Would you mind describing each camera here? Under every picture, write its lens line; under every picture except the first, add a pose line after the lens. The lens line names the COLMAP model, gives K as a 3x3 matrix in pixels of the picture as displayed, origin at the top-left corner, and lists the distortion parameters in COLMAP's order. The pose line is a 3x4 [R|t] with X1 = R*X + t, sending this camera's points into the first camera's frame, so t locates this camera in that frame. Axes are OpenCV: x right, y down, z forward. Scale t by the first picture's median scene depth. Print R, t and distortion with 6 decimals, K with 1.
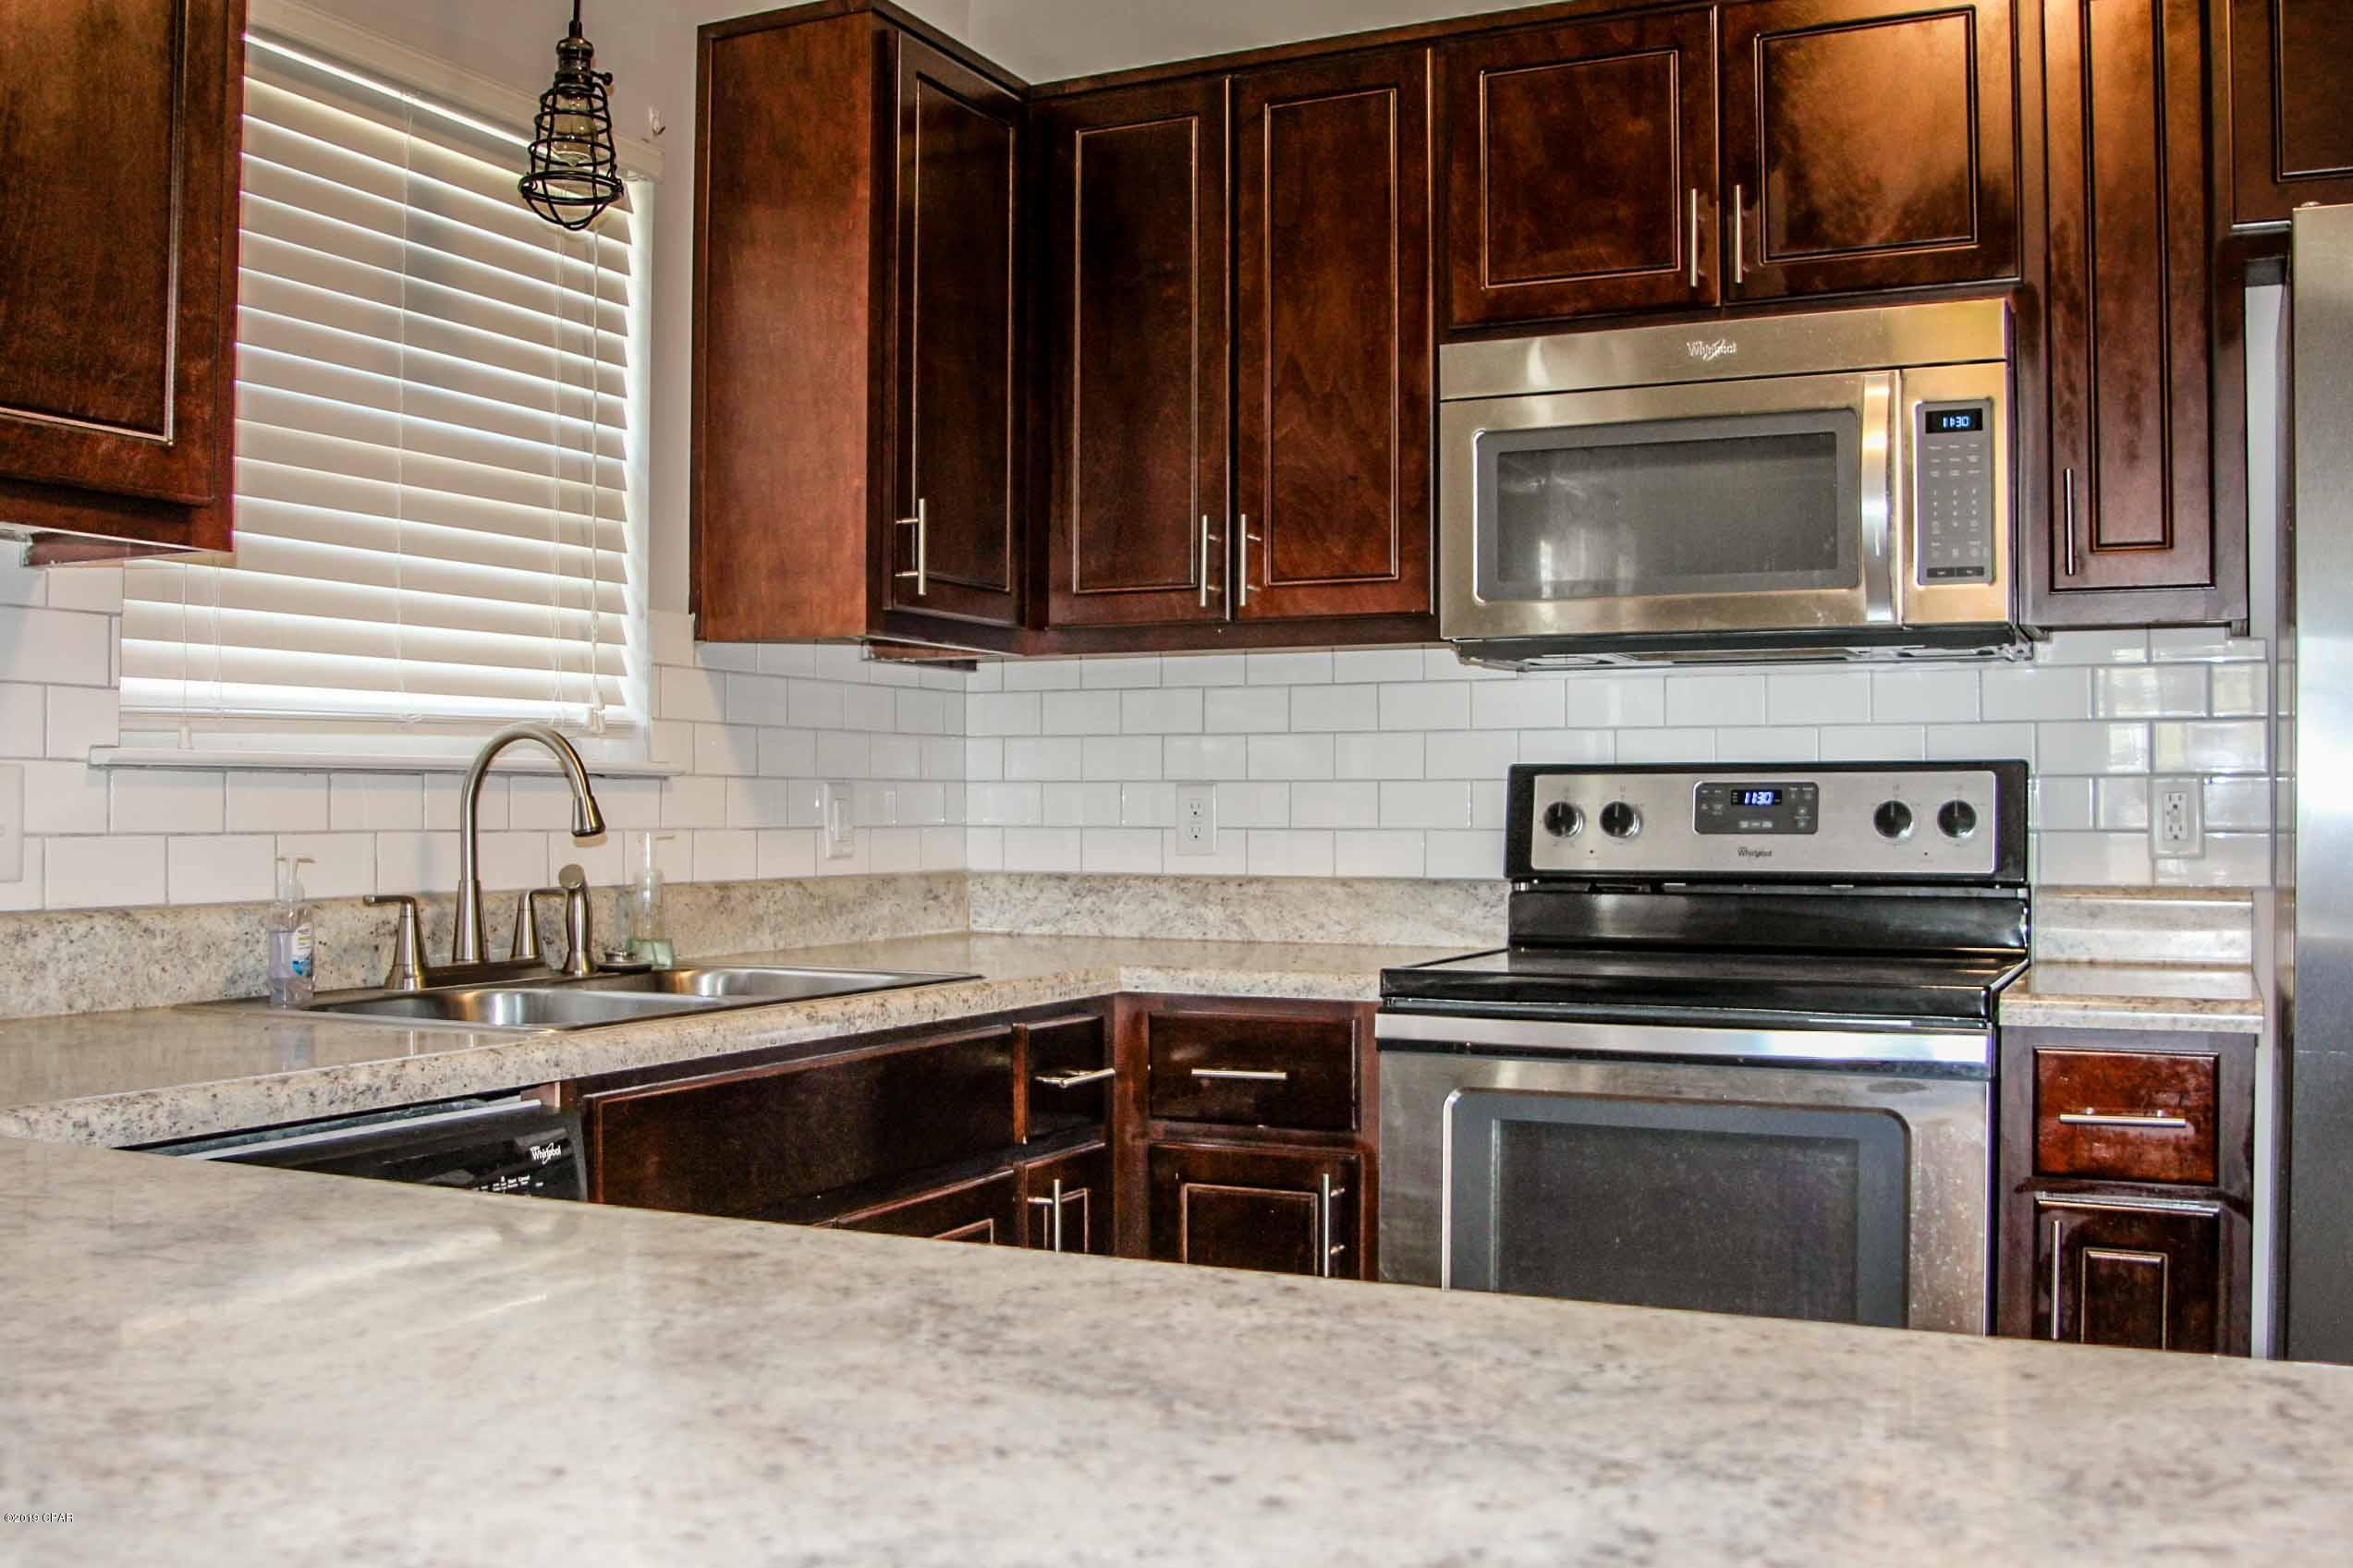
lens RADIAL K [[2183.1, 0, 1187.0], [0, 2183.1, 799.1], [0, 0, 1]] dist [-0.089930, 0.000000]
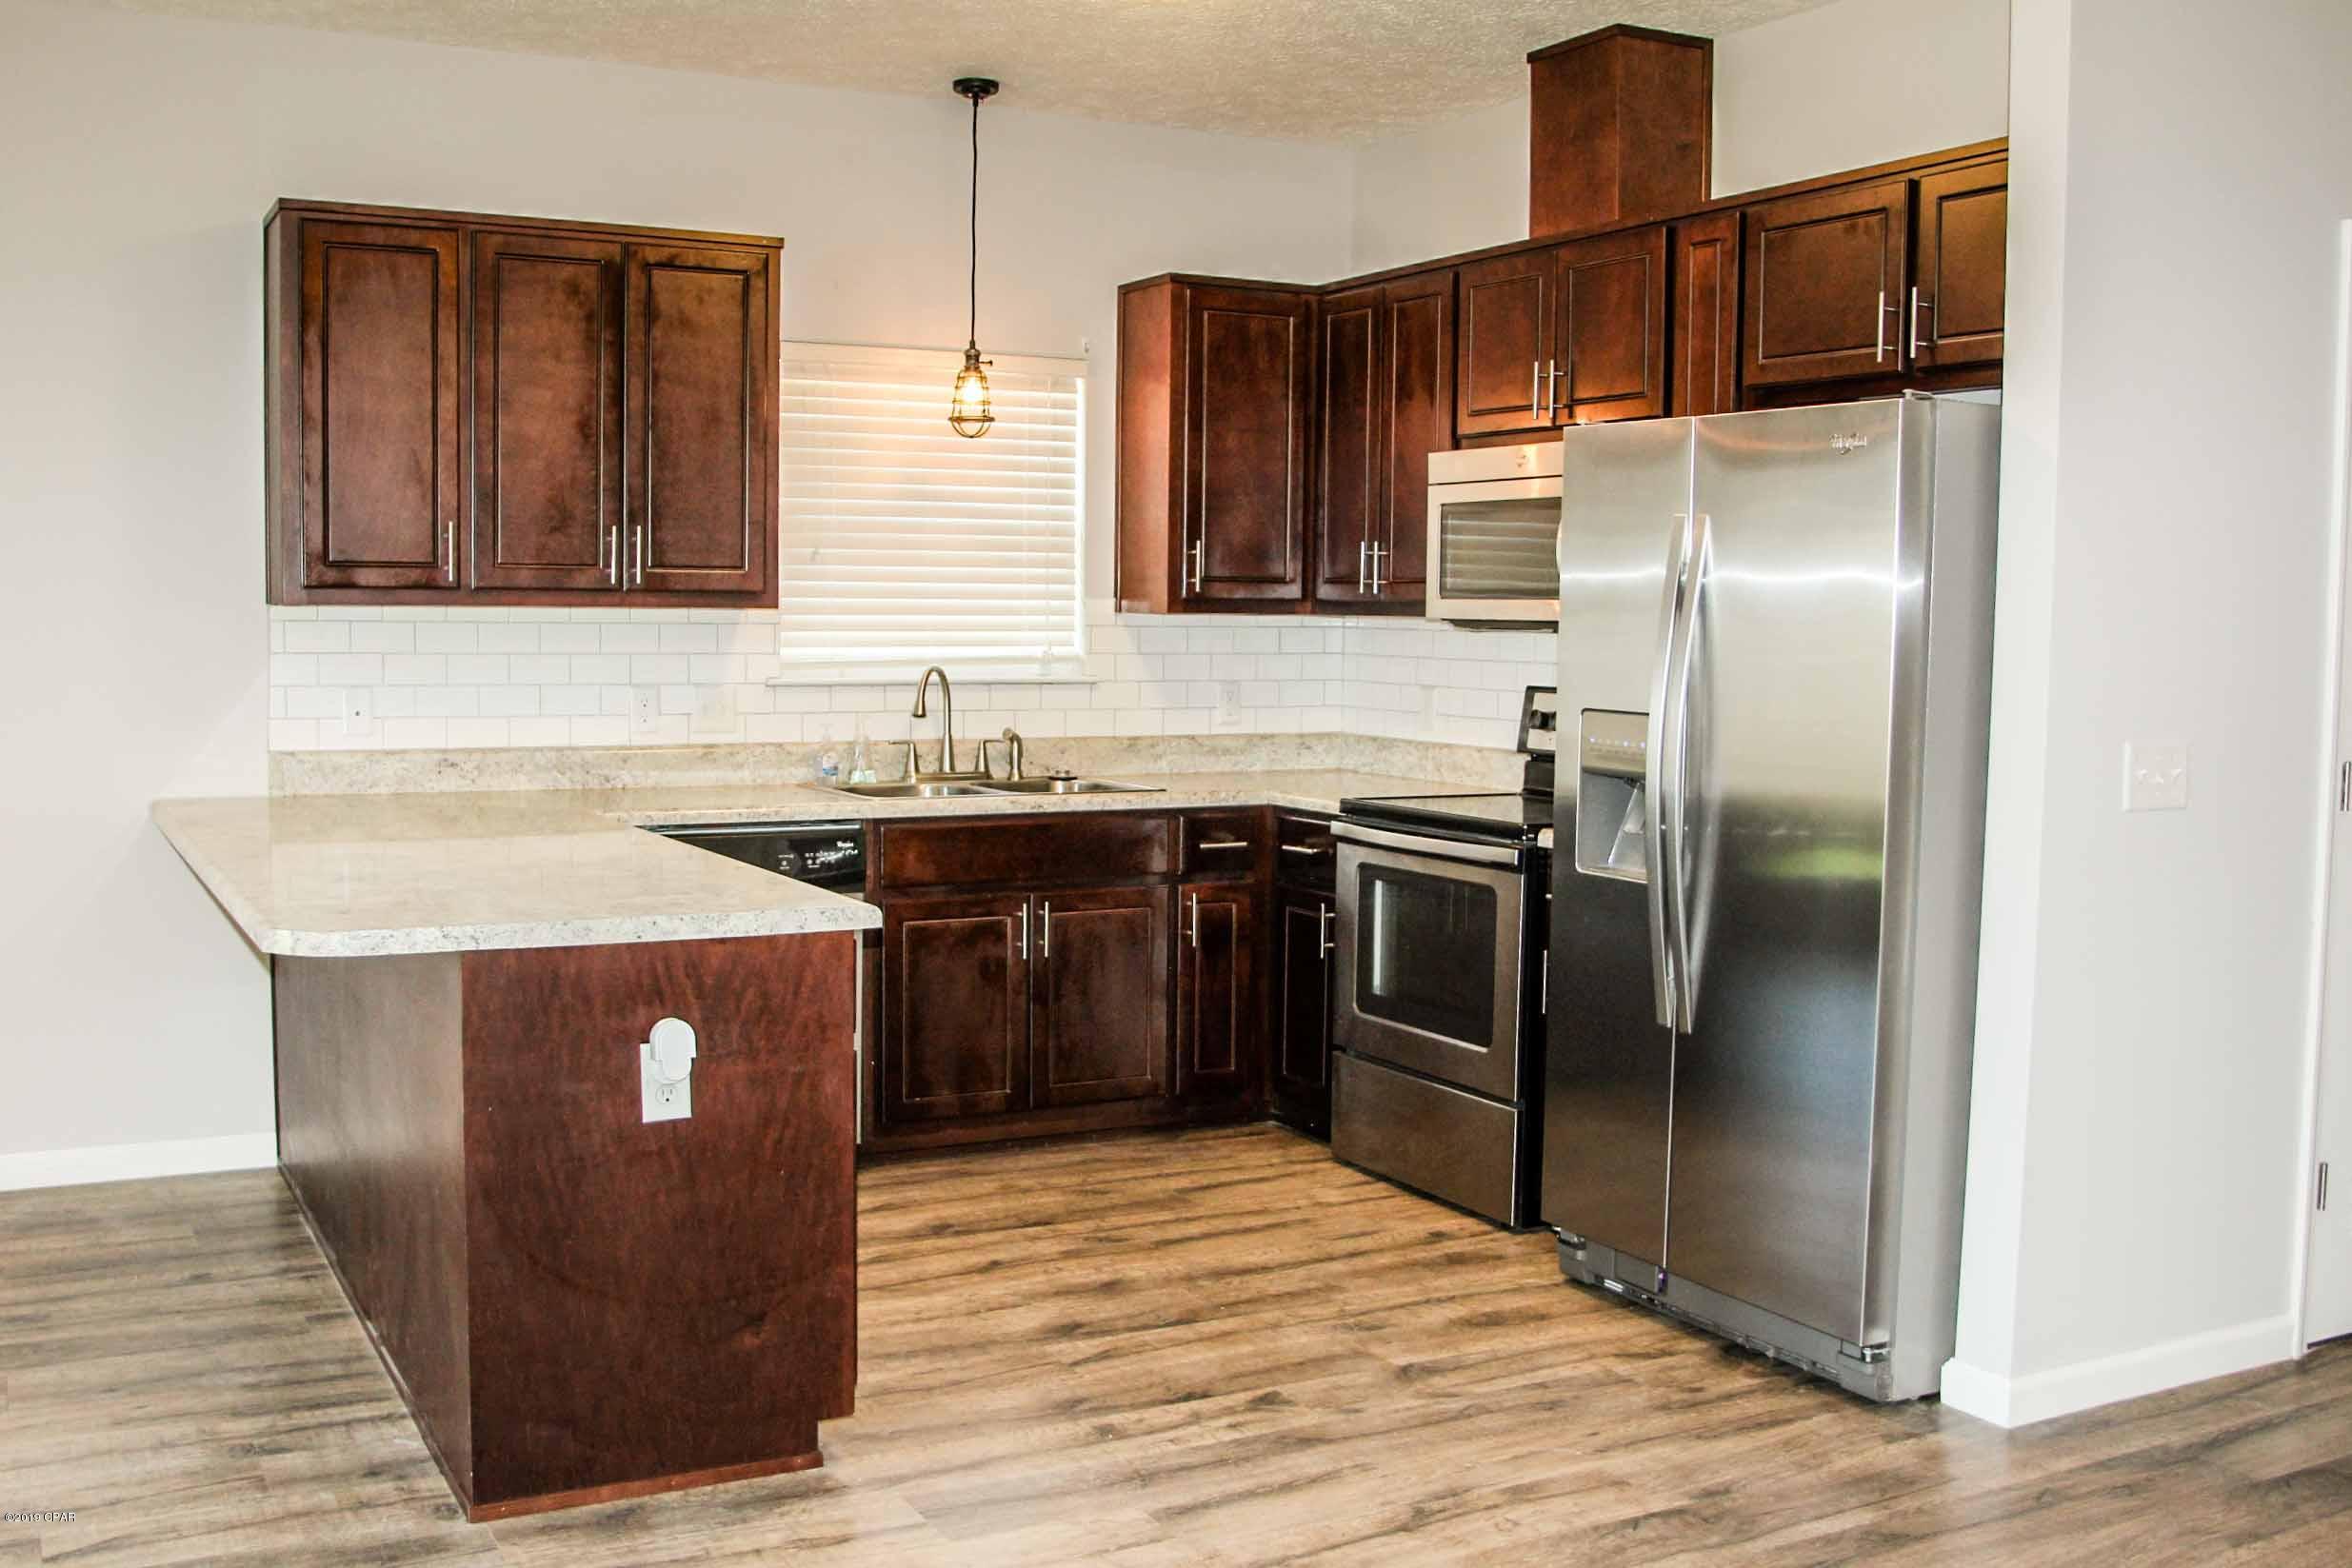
lens RADIAL K [[2328.2, 0, 1172.1], [0, 2328.2, 765.9], [0, 0, 1]] dist [-0.074826, 0.000000]
pose [[0.783845, 0.049214, -0.619004, 1.133658], [-0.004499, 0.997278, 0.073592, -0.091251], [0.620941, -0.054900, 0.781933, -0.615799]]
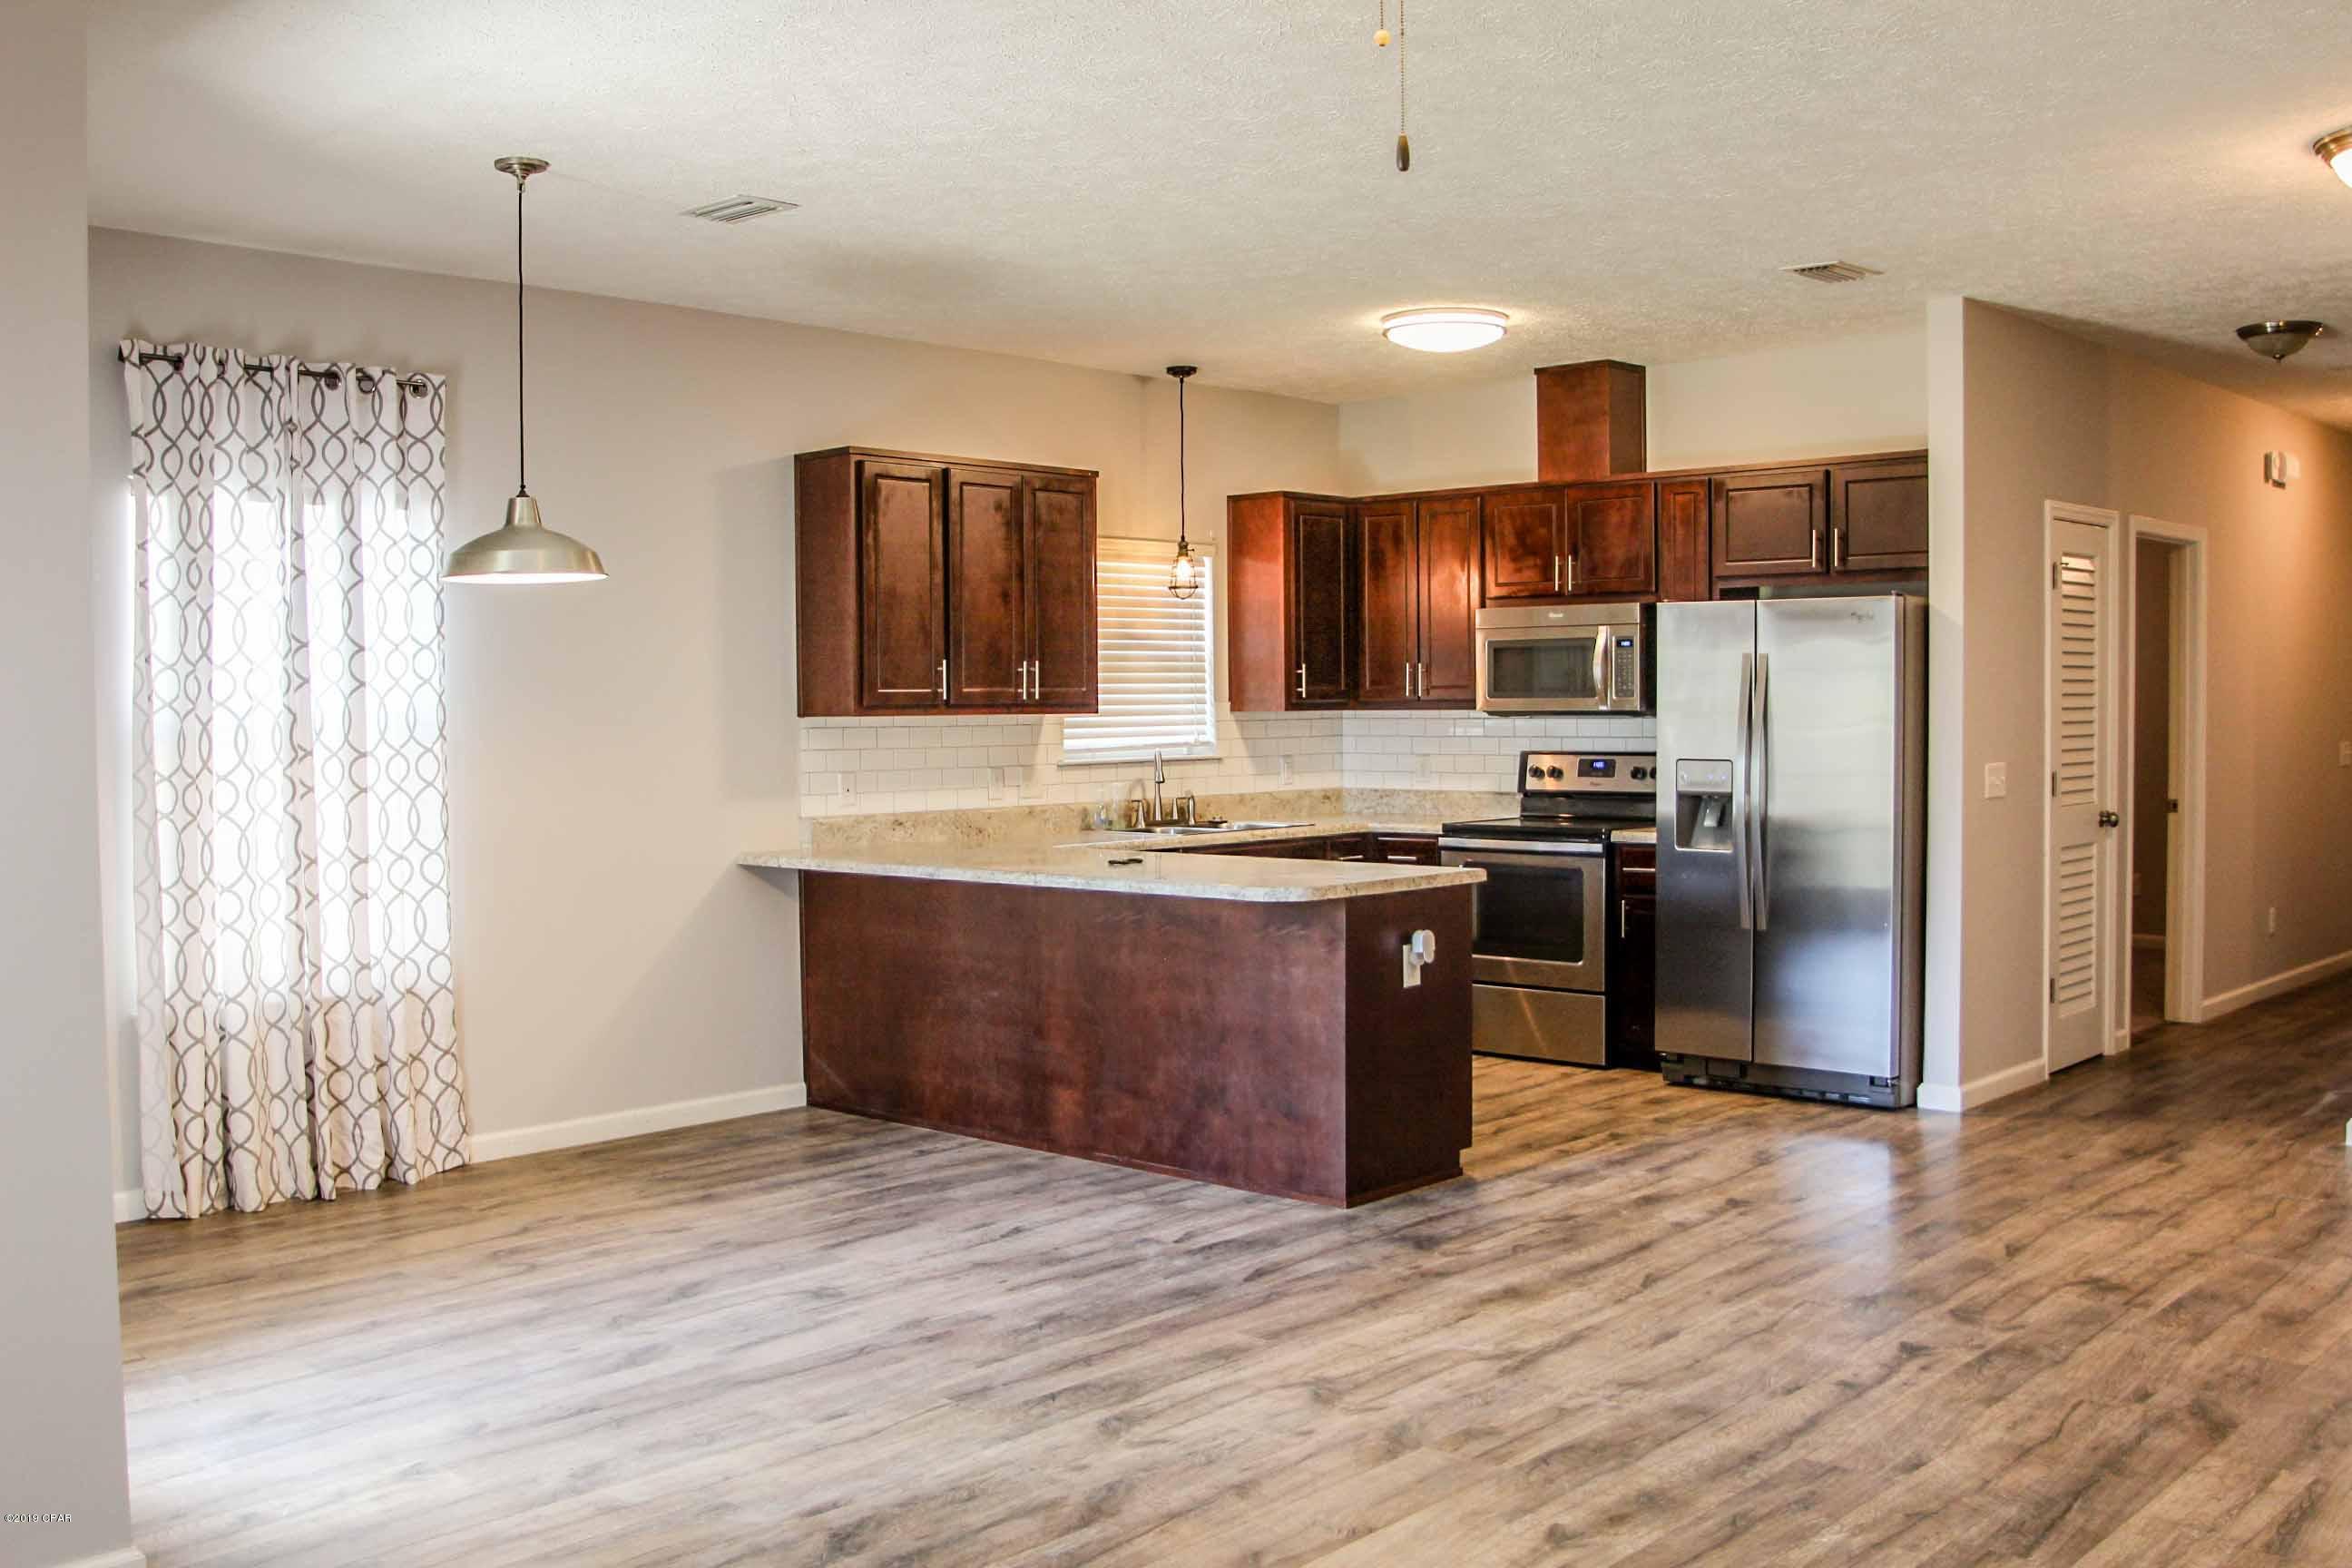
lens RADIAL K [[2328.4, 0, 1163.6], [0, 2328.4, 746.6], [0, 0, 1]] dist [-0.074826, 0.000000]
pose [[0.952401, -0.004421, -0.304816, 0.655058], [0.013397, 0.999536, 0.027364, -0.115169], [0.304554, -0.030146, 0.952018, -2.050223]]
